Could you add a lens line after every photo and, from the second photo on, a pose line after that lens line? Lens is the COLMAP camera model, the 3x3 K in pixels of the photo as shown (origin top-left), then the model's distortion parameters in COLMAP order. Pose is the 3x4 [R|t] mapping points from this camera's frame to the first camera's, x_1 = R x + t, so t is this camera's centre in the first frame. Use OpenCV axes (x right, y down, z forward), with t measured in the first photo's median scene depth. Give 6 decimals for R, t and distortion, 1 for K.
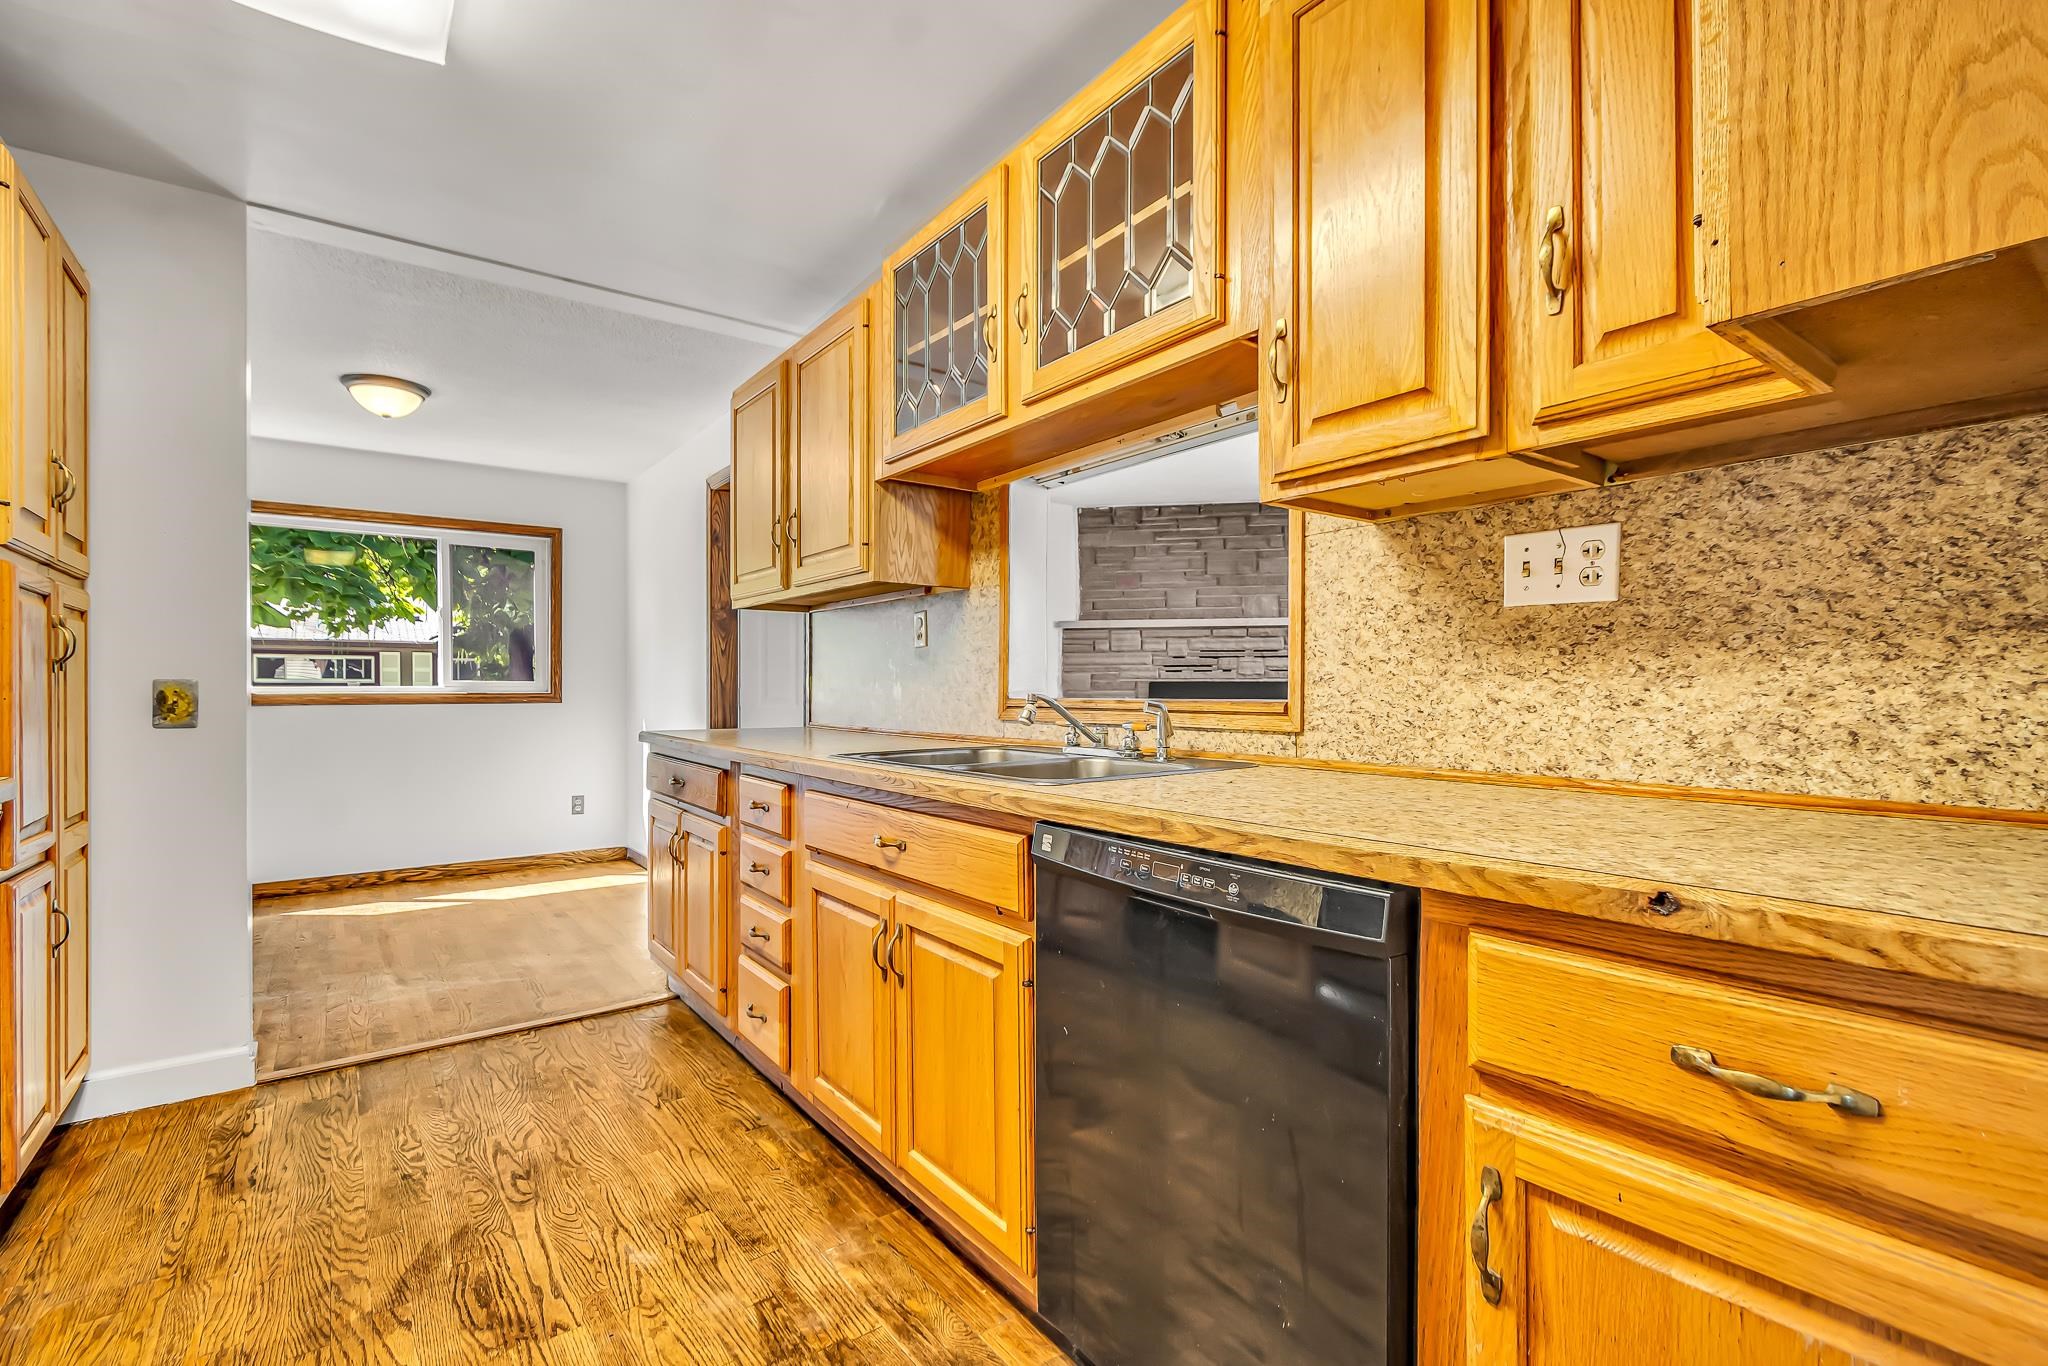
lens RADIAL K [[928.5, 0, 1016.0], [0, 928.5, 691.9], [0, 0, 1]] dist [0.003781, -0.003137]
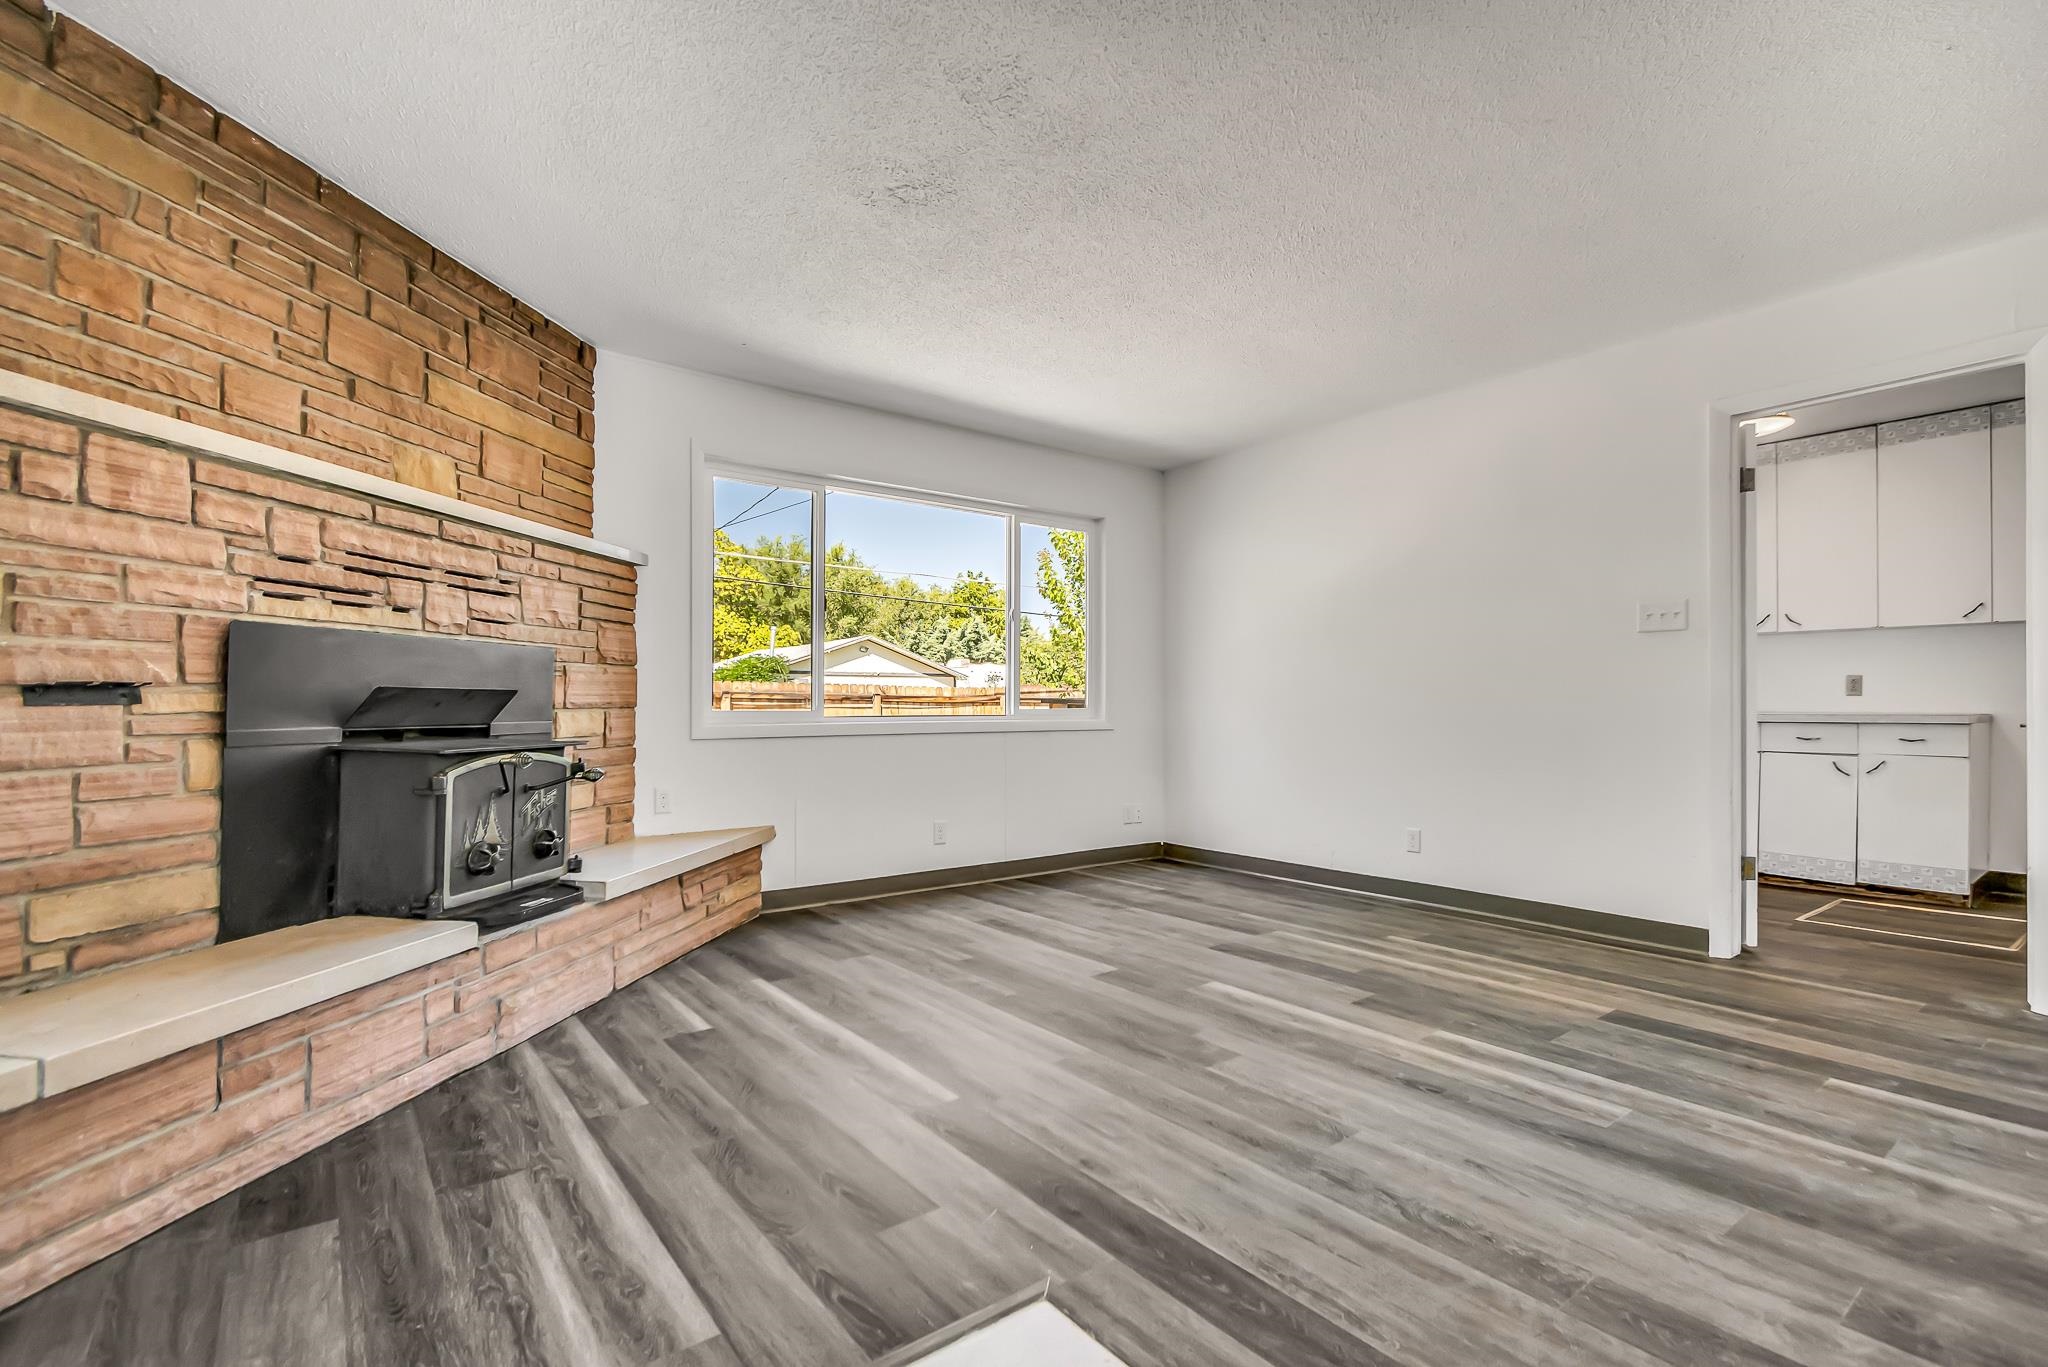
lens RADIAL K [[928.5, 0, 1021.0], [0, 928.5, 696.5], [0, 0, 1]] dist [0.003781, -0.003137]
pose [[-0.017618, 0.005751, 0.999828, -0.251339], [-0.000434, 0.999983, -0.005760, 0.023423], [-0.999845, -0.000536, -0.017615, 0.924721]]
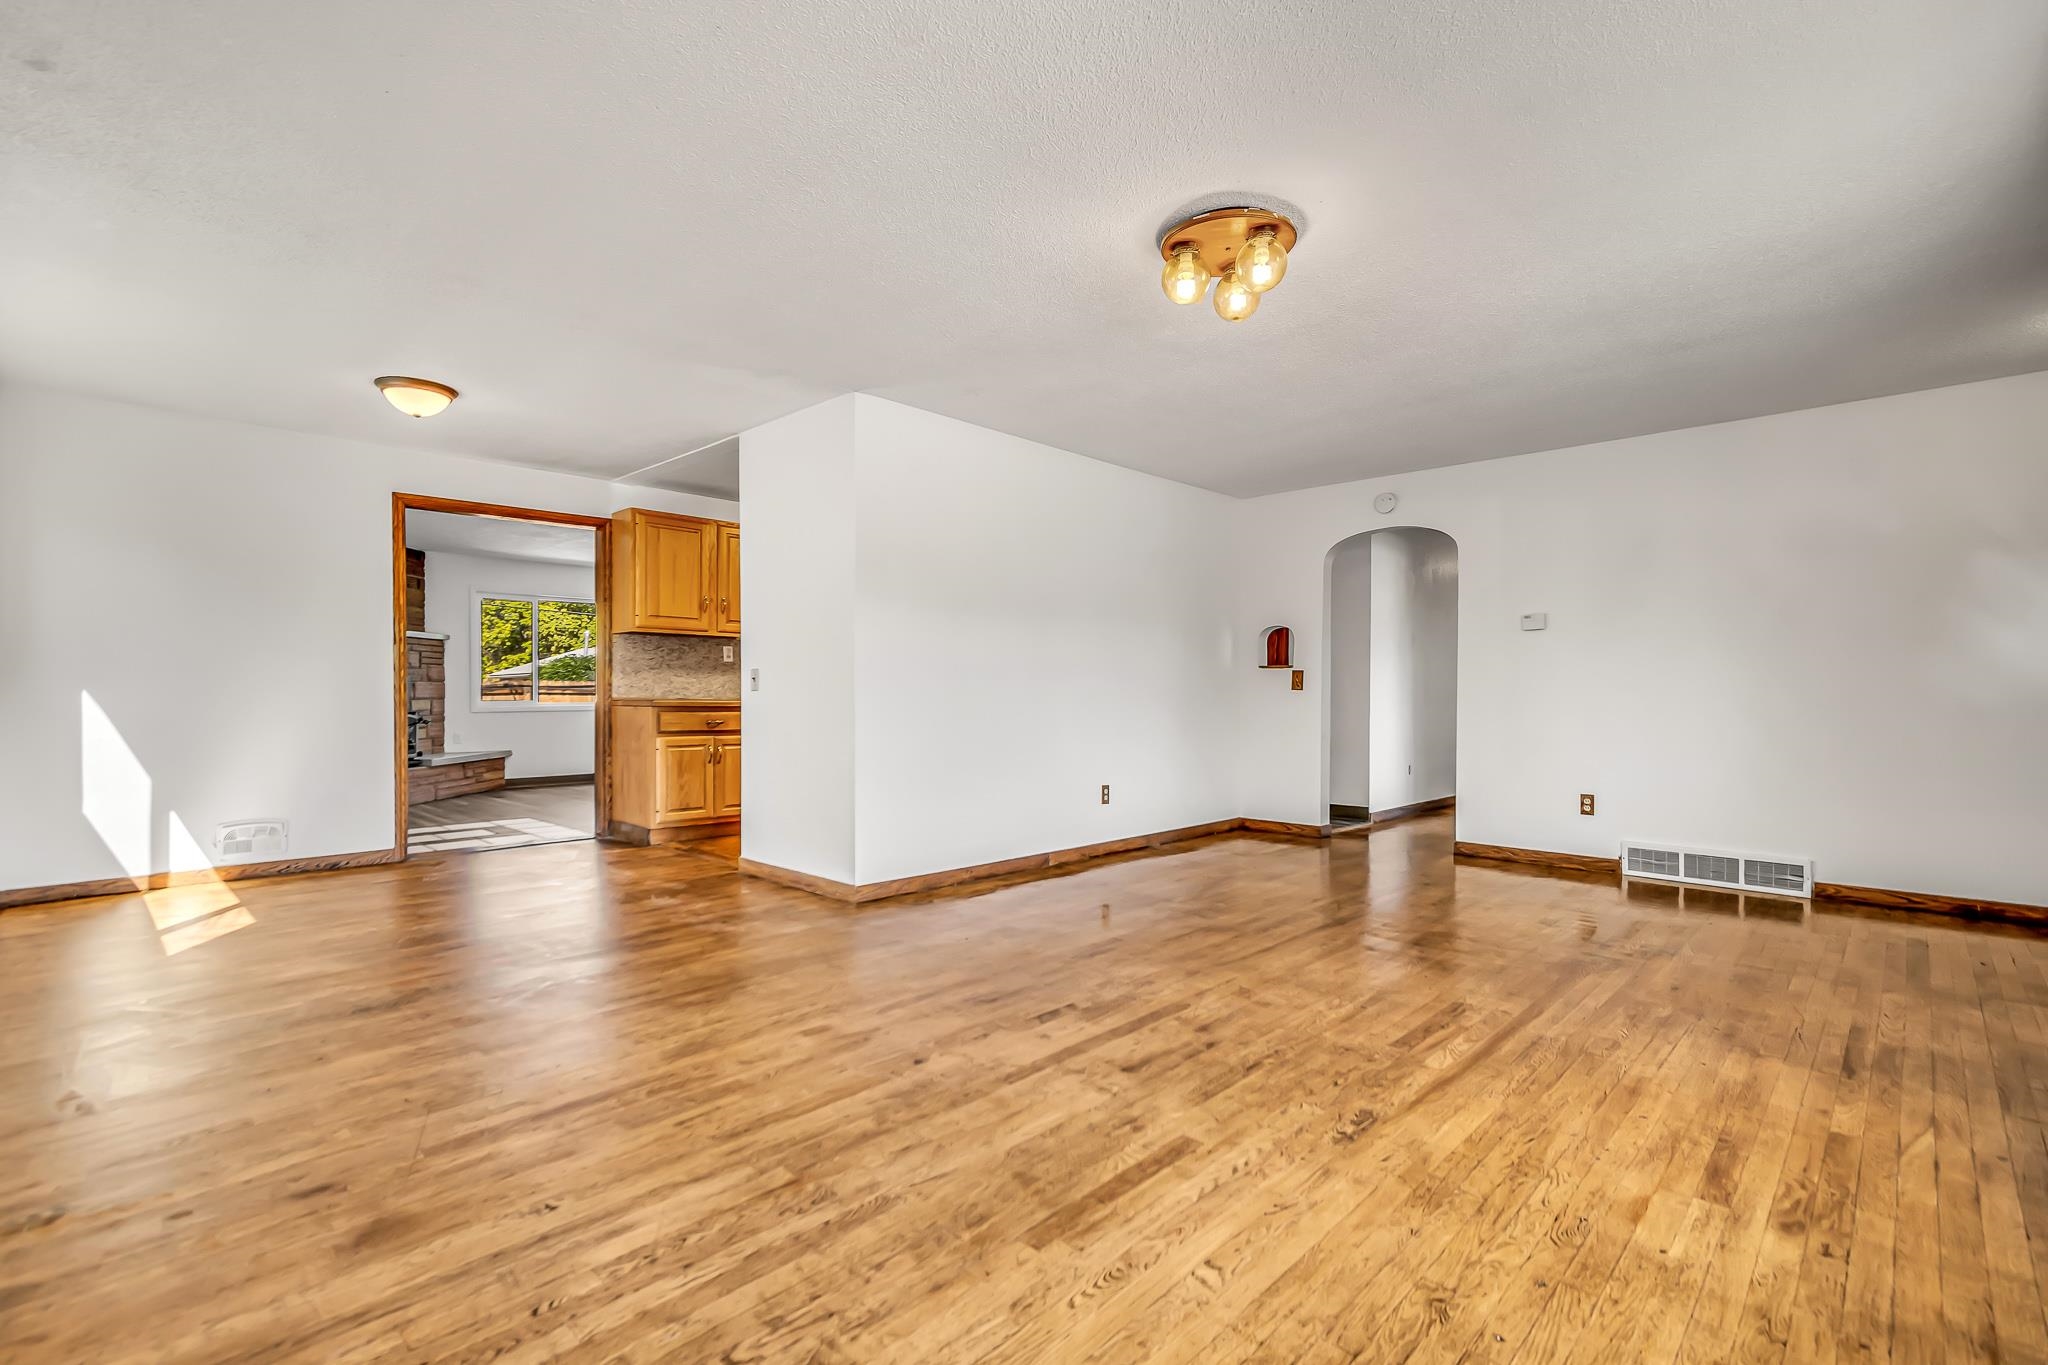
lens RADIAL K [[928.5, 0, 1025.7], [0, 928.5, 703.3], [0, 0, 1]] dist [0.003781, -0.003137]
pose [[-0.163884, -0.010277, 0.986426, -1.497045], [0.002511, 0.999938, 0.010835, 0.019479], [-0.986476, 0.004253, -0.163848, 0.389894]]
